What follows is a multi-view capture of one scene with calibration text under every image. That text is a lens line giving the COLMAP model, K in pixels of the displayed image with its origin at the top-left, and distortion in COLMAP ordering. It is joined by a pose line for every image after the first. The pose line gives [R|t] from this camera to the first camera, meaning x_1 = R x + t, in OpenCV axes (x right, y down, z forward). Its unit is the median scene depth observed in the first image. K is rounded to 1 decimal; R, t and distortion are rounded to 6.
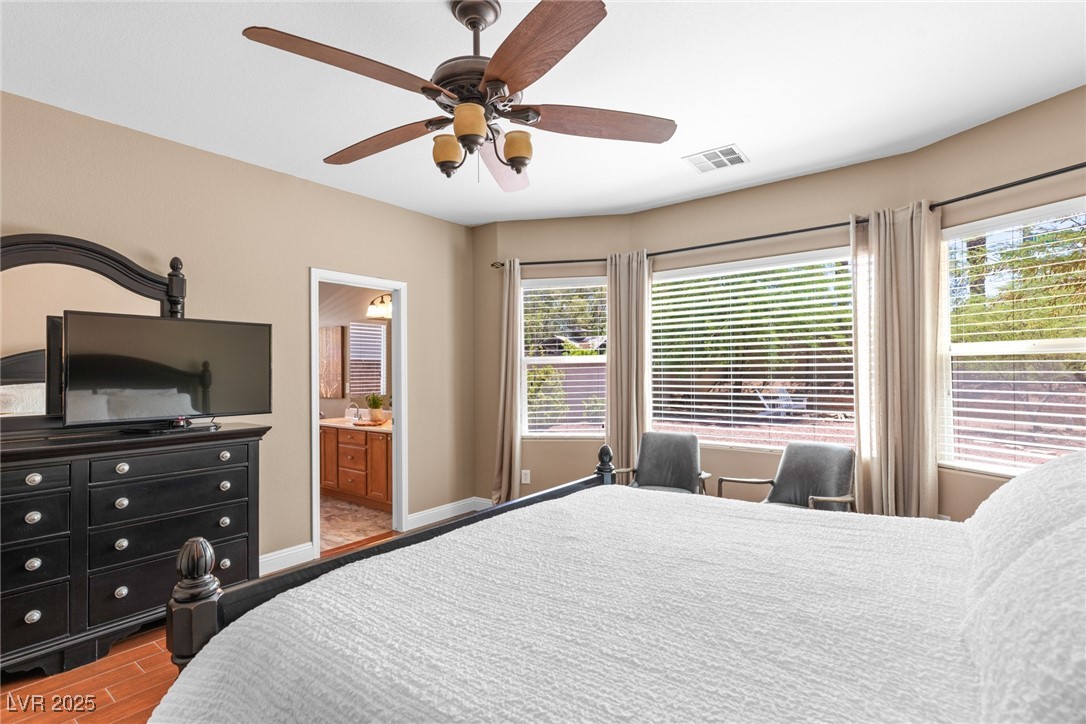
lens RADIAL K [[507.0, 0, 548.7], [0, 507.0, 359.7], [0, 0, 1]] dist [0.005140, 0.000028]
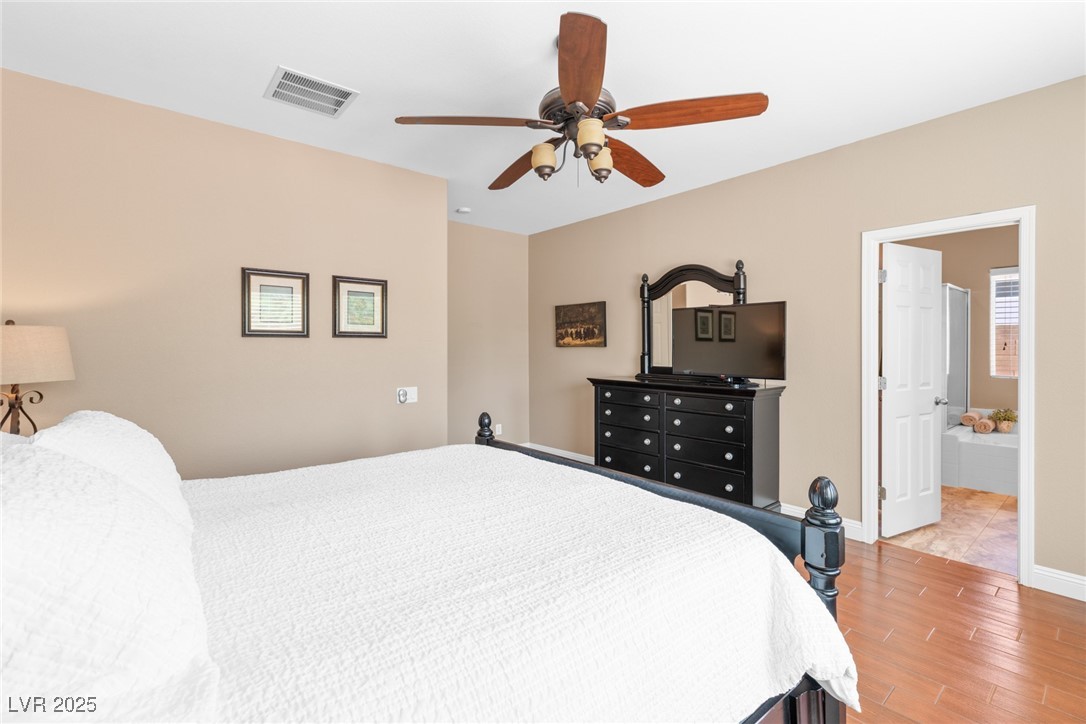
lens RADIAL K [[484.6, 0, 551.3], [0, 484.6, 356.6], [0, 0, 1]] dist [0.004591, 0.000410]
pose [[-0.204010, 0.031597, -0.978459, 0.484885], [0.024879, 0.999324, 0.027083, 0.007949], [0.978653, -0.018818, -0.204659, 0.564208]]
